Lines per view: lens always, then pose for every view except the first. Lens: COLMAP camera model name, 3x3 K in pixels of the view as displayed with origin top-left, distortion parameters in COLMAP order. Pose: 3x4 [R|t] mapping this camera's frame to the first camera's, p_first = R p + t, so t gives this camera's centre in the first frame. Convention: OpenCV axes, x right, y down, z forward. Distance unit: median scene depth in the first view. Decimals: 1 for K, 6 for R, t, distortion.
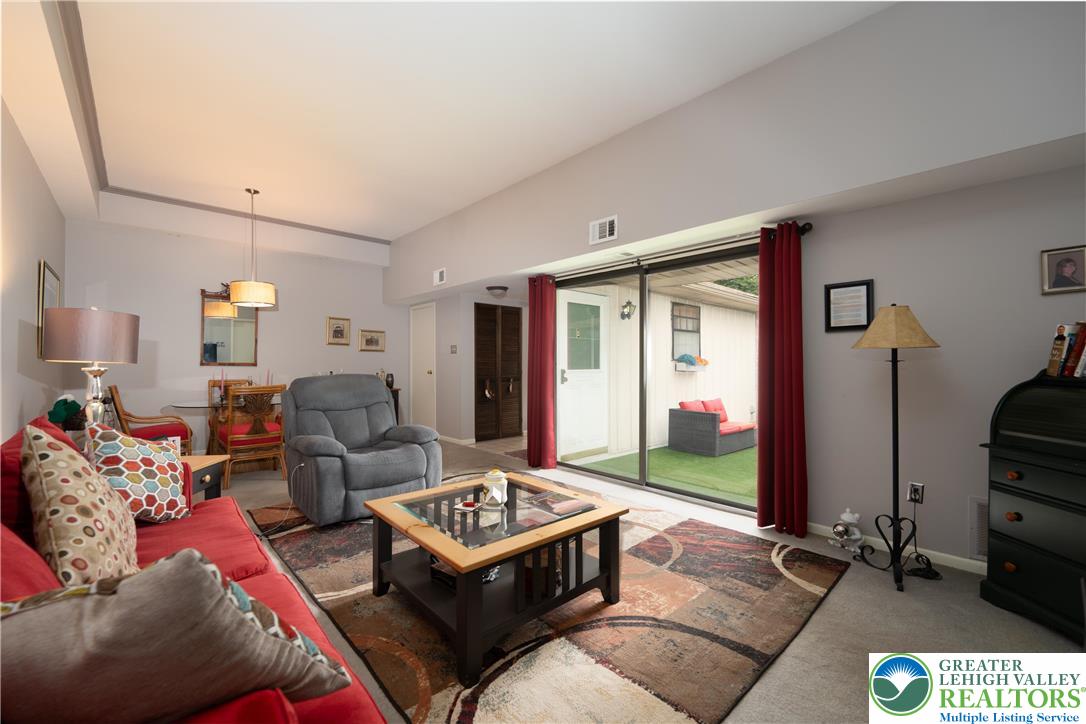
lens RADIAL K [[444.0, 0, 543.7], [0, 444.0, 362.0], [0, 0, 1]] dist [-0.010556, -0.000471]
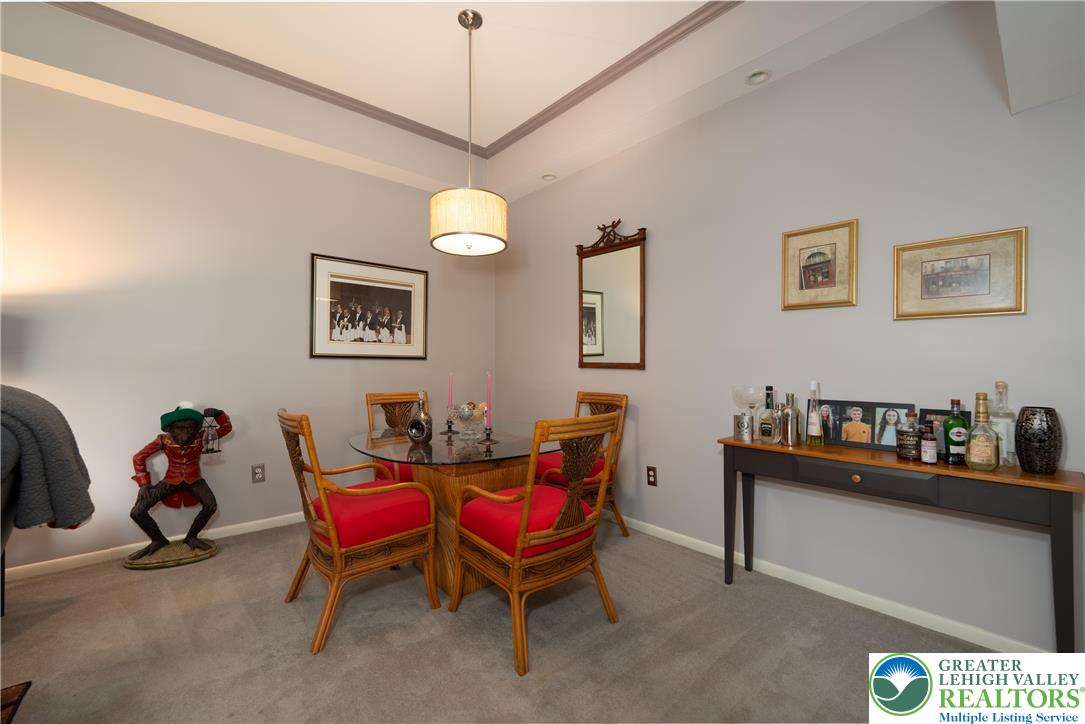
lens RADIAL K [[443.6, 0, 543.0], [0, 443.6, 364.5], [0, 0, 1]] dist [-0.010556, -0.000471]
pose [[-0.023621, 0.000484, -0.999721, -0.125462], [0.007322, 0.999973, 0.000311, 0.002544], [0.999694, -0.007313, -0.023623, 0.803347]]
